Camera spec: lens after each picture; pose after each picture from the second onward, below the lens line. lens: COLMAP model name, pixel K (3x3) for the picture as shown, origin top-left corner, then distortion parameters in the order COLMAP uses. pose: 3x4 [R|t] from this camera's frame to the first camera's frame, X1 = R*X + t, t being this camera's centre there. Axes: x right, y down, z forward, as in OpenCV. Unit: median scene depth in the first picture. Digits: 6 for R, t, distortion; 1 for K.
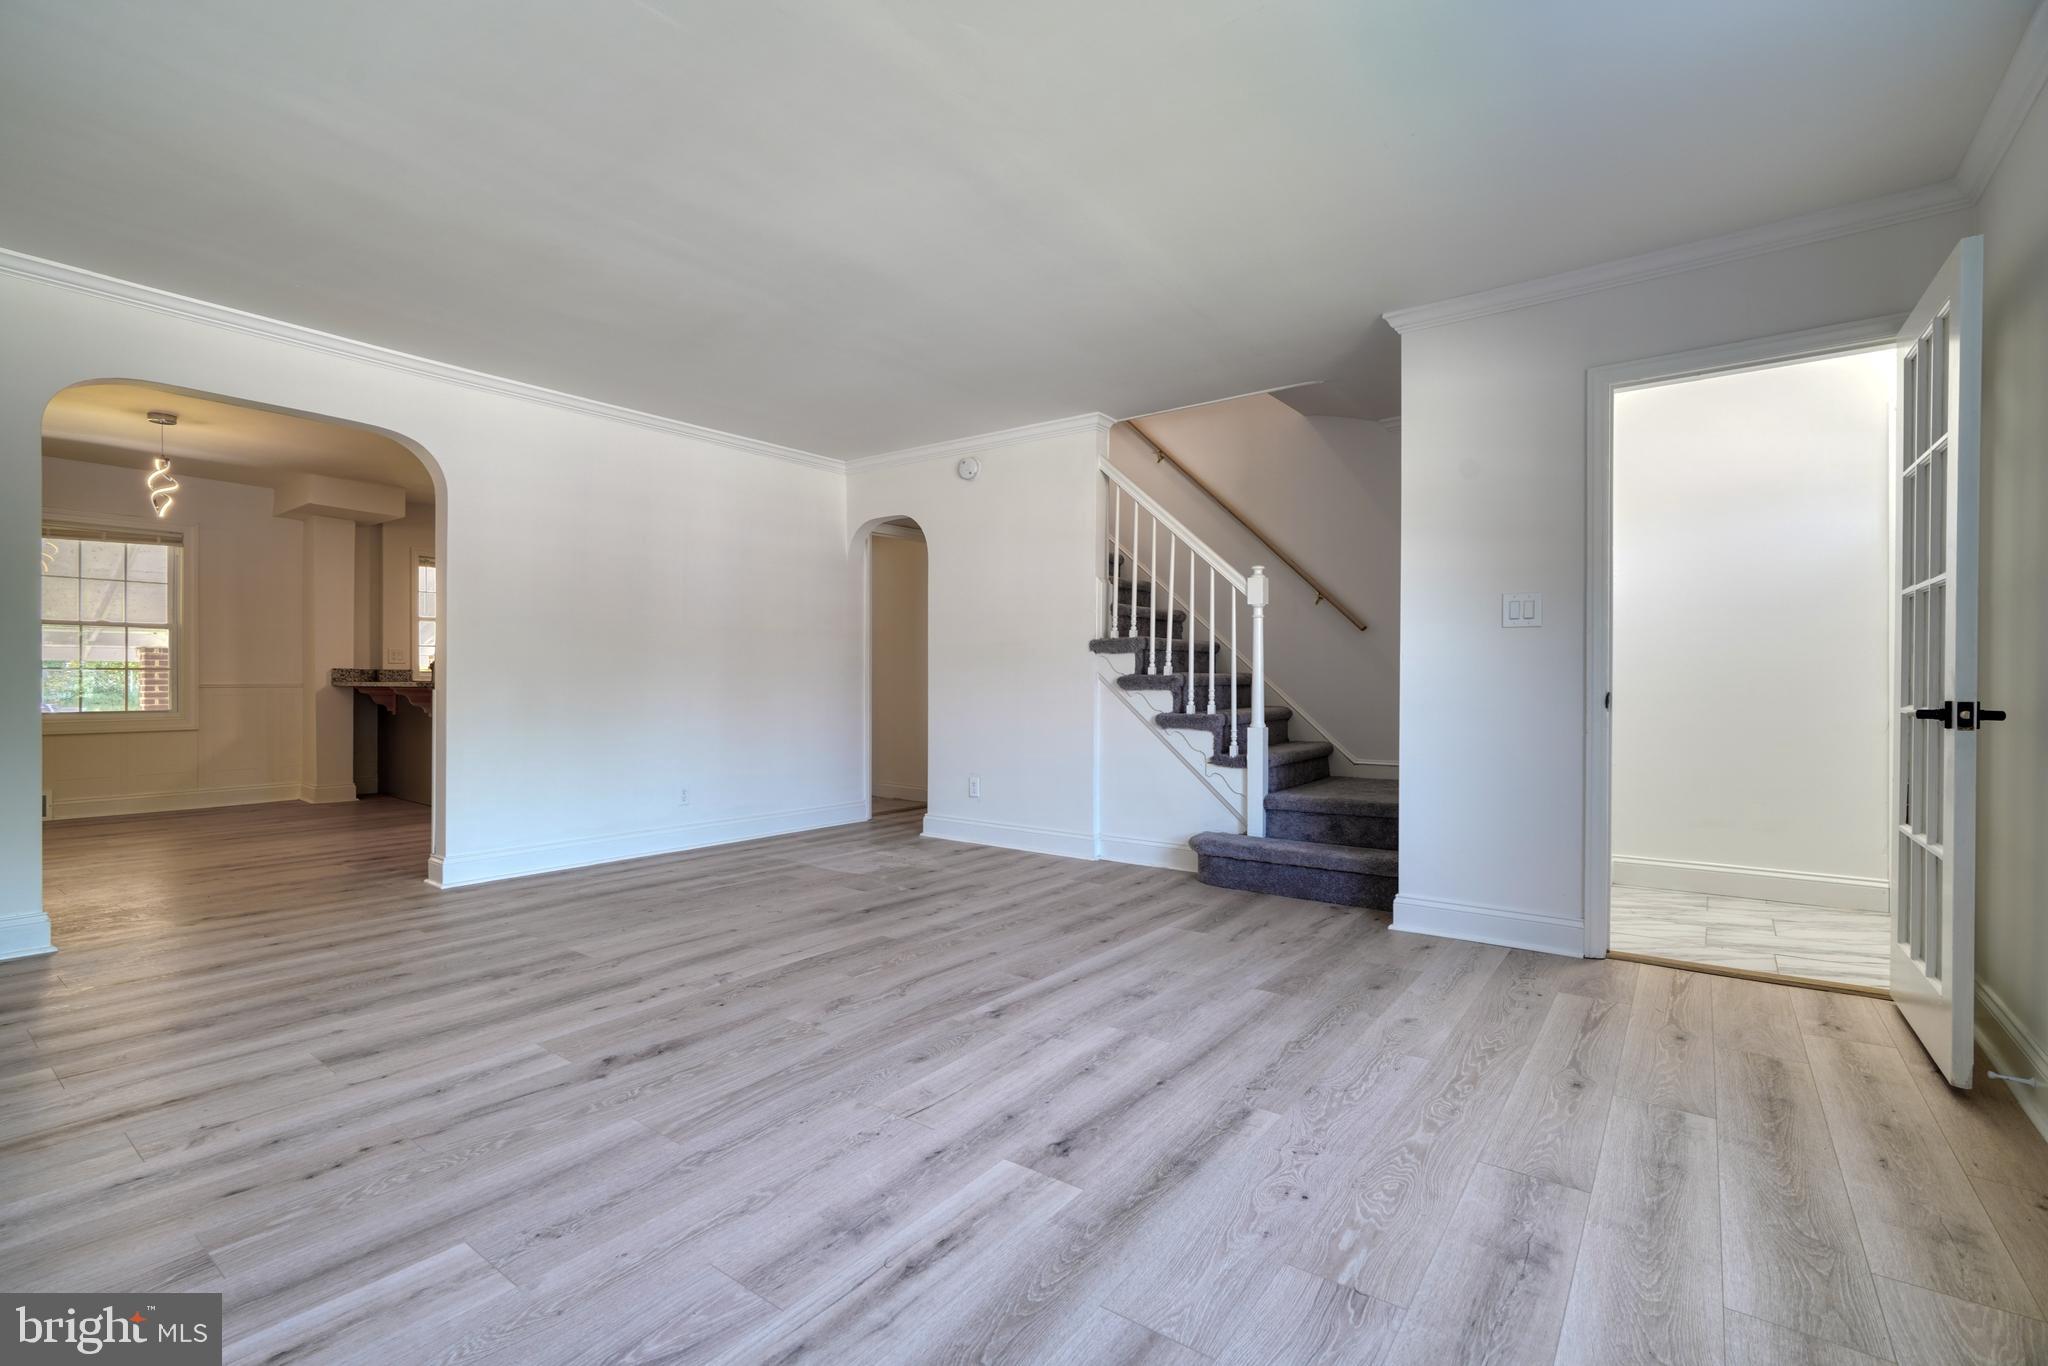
lens RADIAL K [[928.5, 0, 1009.8], [0, 928.5, 673.9], [0, 0, 1]] dist [-0.012921, 0.006259]
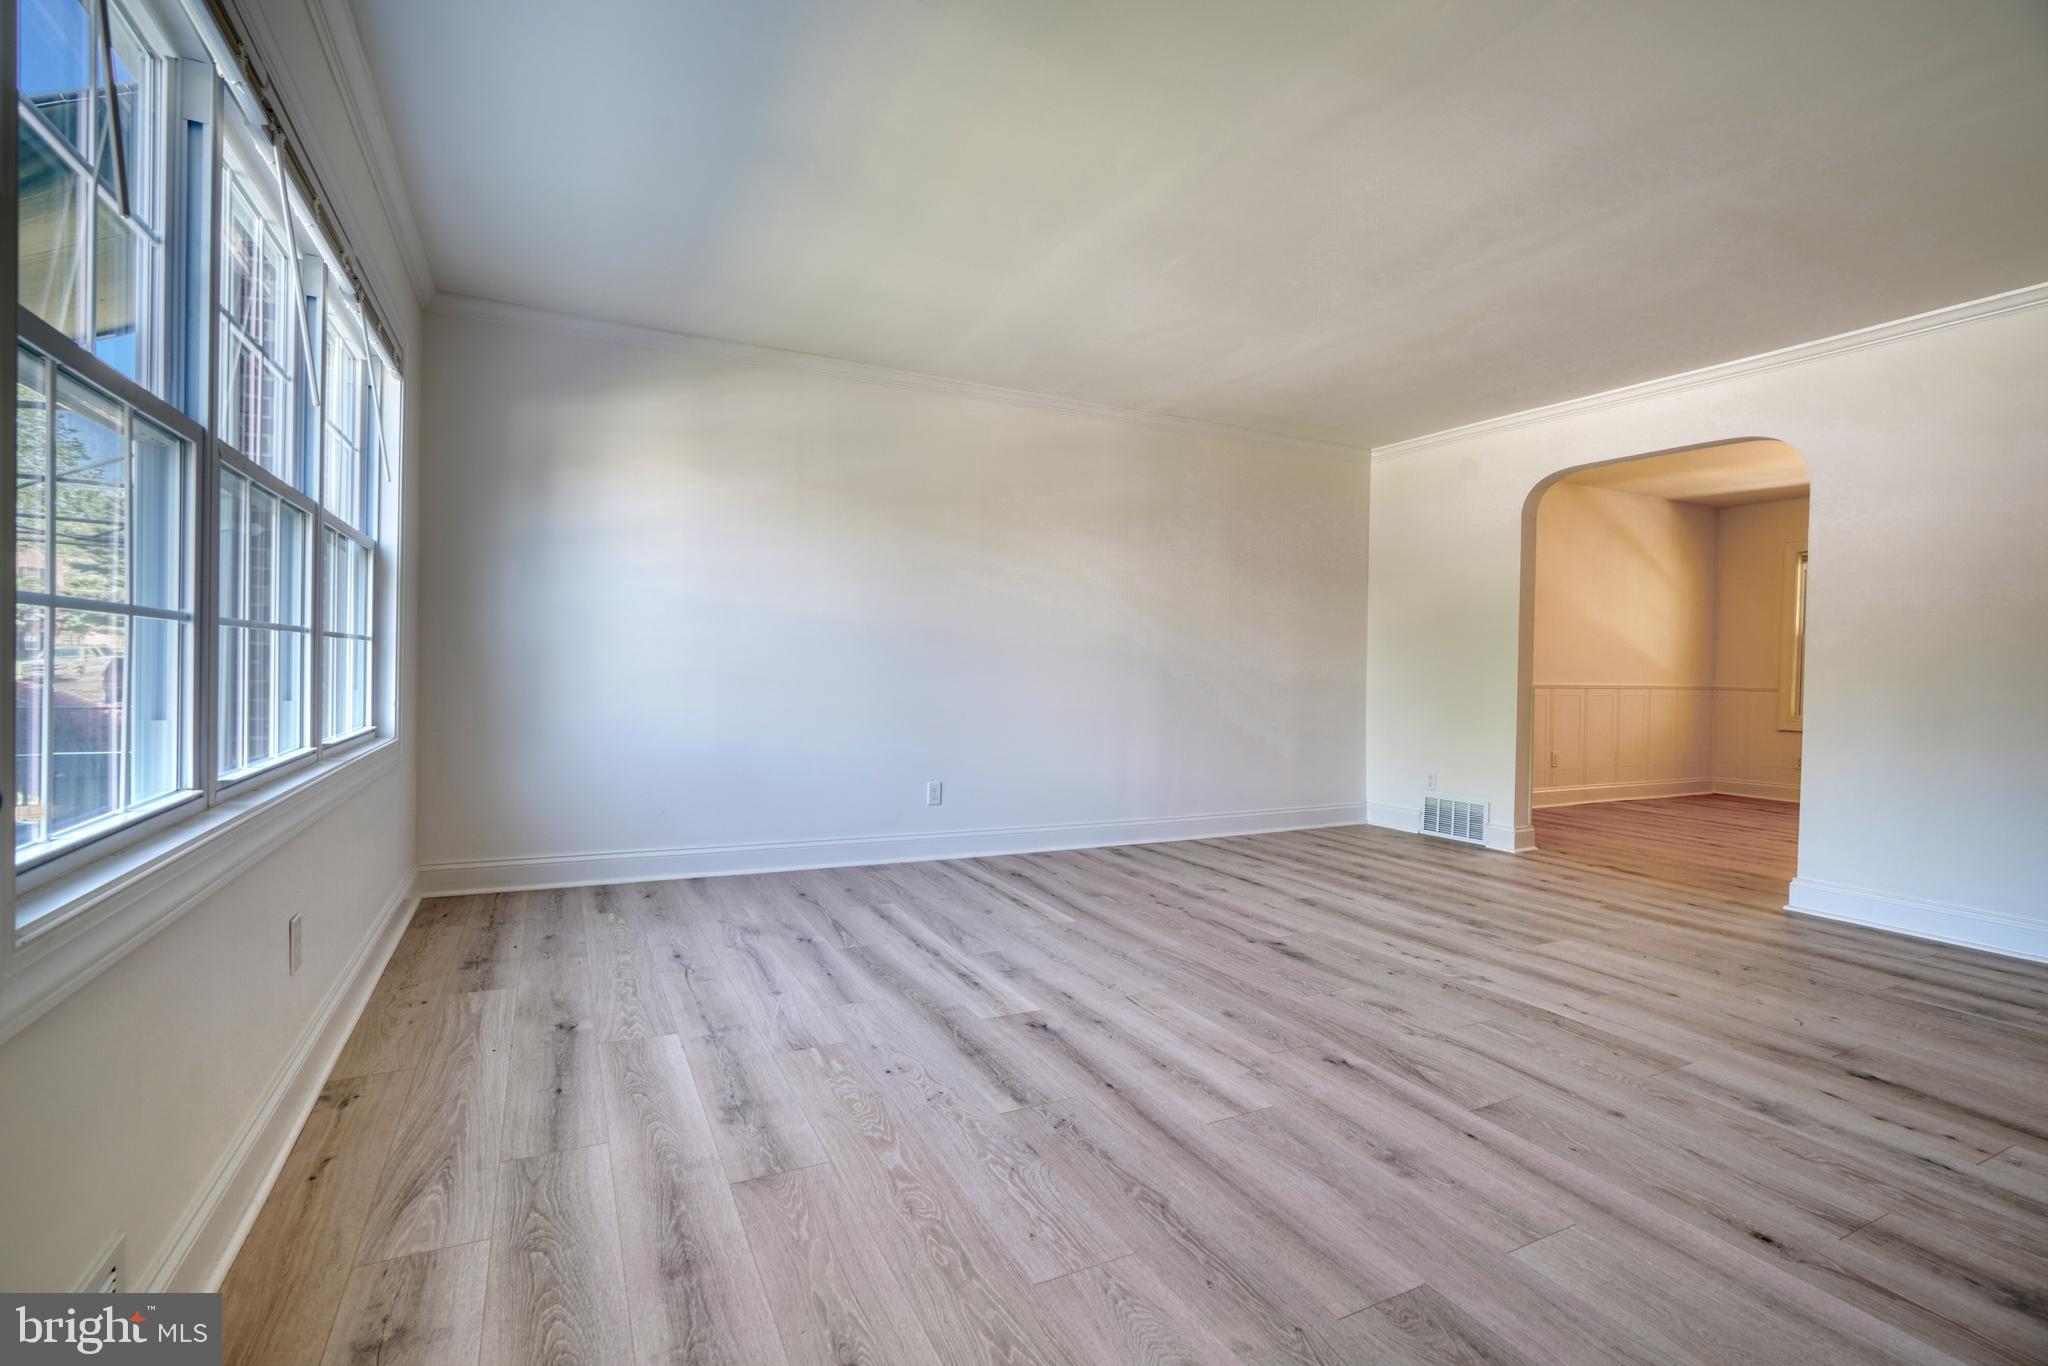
lens RADIAL K [[928.5, 0, 1002.8], [0, 928.5, 676.6], [0, 0, 1]] dist [-0.012921, 0.006259]
pose [[-0.455381, -0.001585, -0.890295, 0.947064], [-0.015570, 0.999860, 0.006184, 0.006138], [0.890160, 0.016679, -0.455342, 1.169344]]
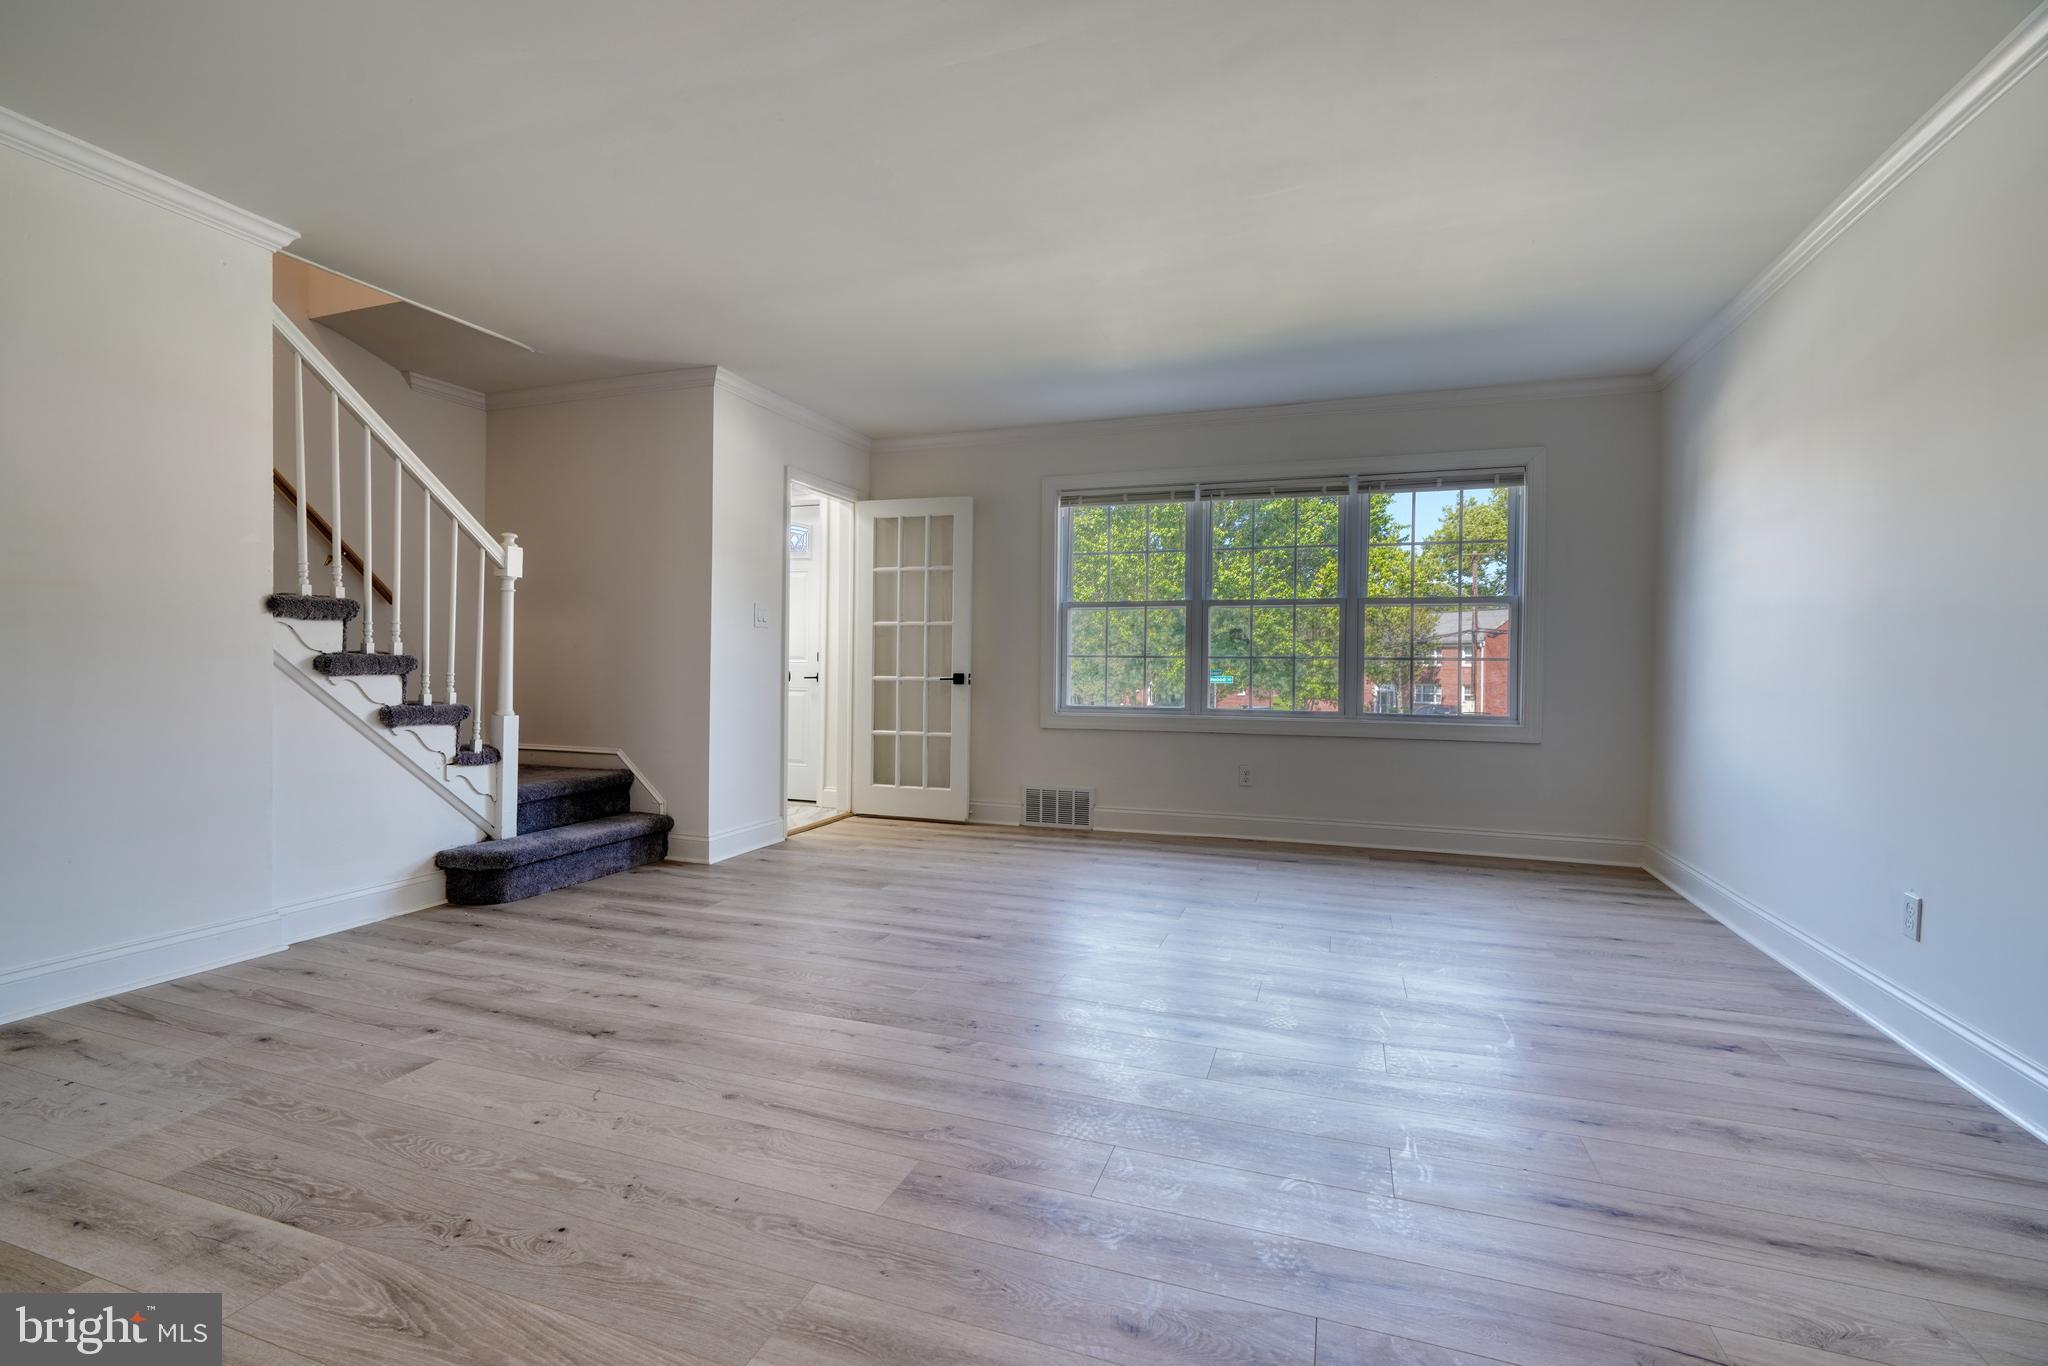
lens RADIAL K [[928.5, 0, 1020.7], [0, 928.5, 676.3], [0, 0, 1]] dist [-0.012921, 0.006259]
pose [[-0.297820, -0.019969, 0.954413, -1.263582], [-0.014551, 0.999760, 0.016377, -0.001213], [-0.954511, -0.009010, -0.298039, 1.391495]]
